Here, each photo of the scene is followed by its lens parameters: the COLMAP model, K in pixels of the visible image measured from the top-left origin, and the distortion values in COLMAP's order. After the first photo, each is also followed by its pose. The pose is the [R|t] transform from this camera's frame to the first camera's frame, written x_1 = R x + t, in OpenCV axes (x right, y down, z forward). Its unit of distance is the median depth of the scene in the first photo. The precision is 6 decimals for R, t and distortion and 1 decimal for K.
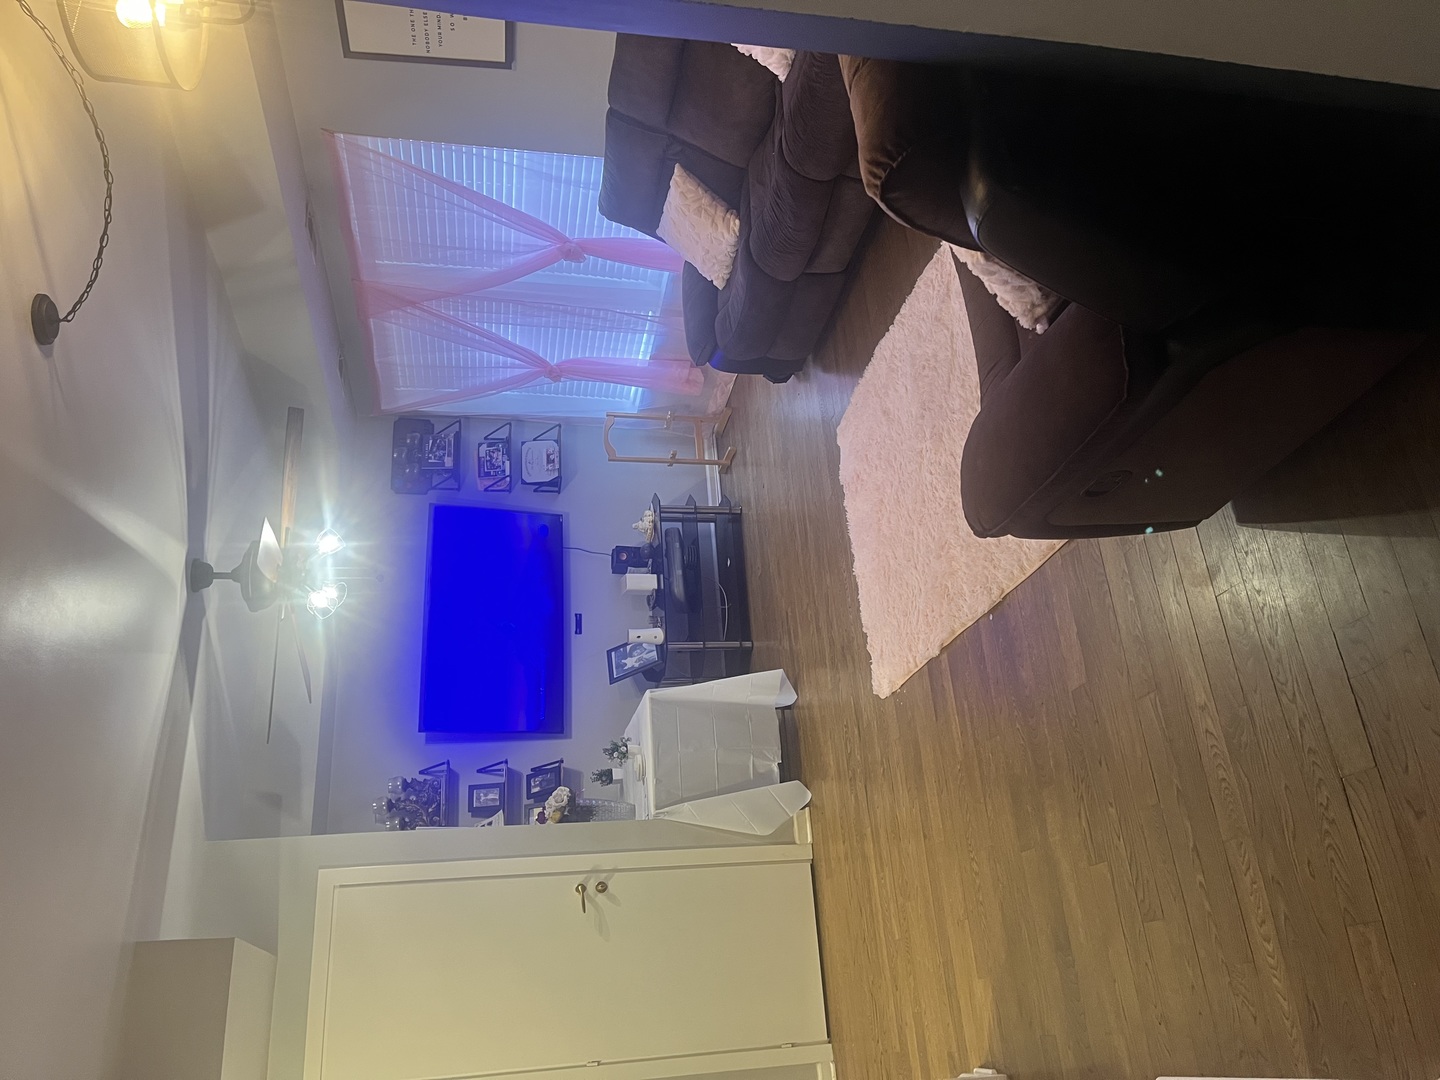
lens RADIAL K [[1081.3, 0, 720.0], [0, 1081.3, 540.0], [0, 0, 1]] dist [0.058488, -0.003176]
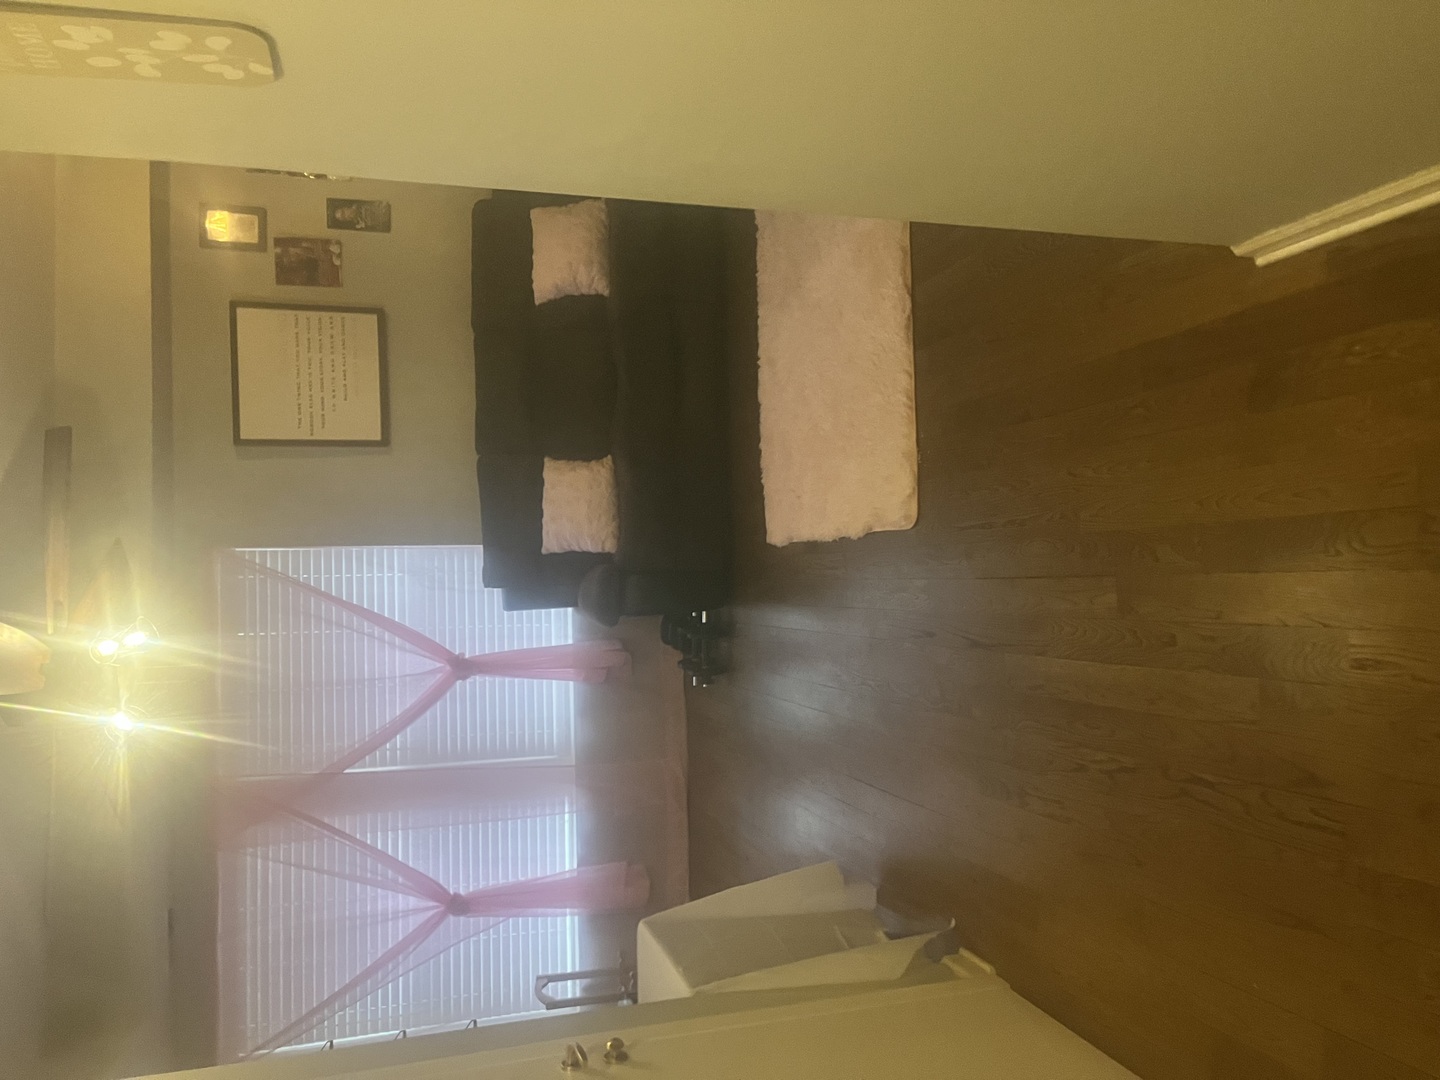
lens RADIAL K [[1081.3, 0, 720.0], [0, 1081.3, 540.0], [0, 0, 1]] dist [0.058488, -0.003176]
pose [[0.952521, -0.214021, 0.216562, -0.115469], [0.286508, 0.389338, -0.875402, 0.631237], [0.103039, 0.895885, 0.432172, 0.576251]]
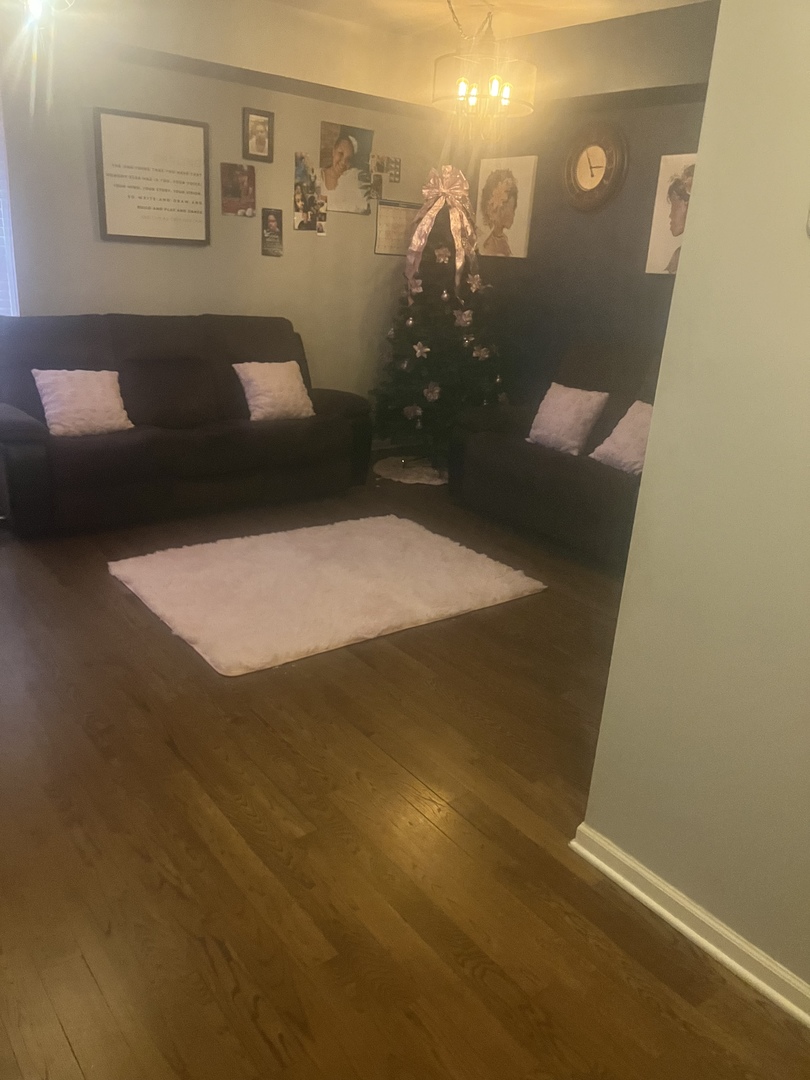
lens RADIAL K [[811.0, 0, 405.0], [0, 811.0, 540.0], [0, 0, 1]] dist [0.058488, -0.003176]
pose [[0.147500, 0.915243, 0.374932, -0.163876], [0.196761, 0.344349, -0.917992, 0.645473], [-0.969293, 0.209176, -0.129293, 0.787198]]
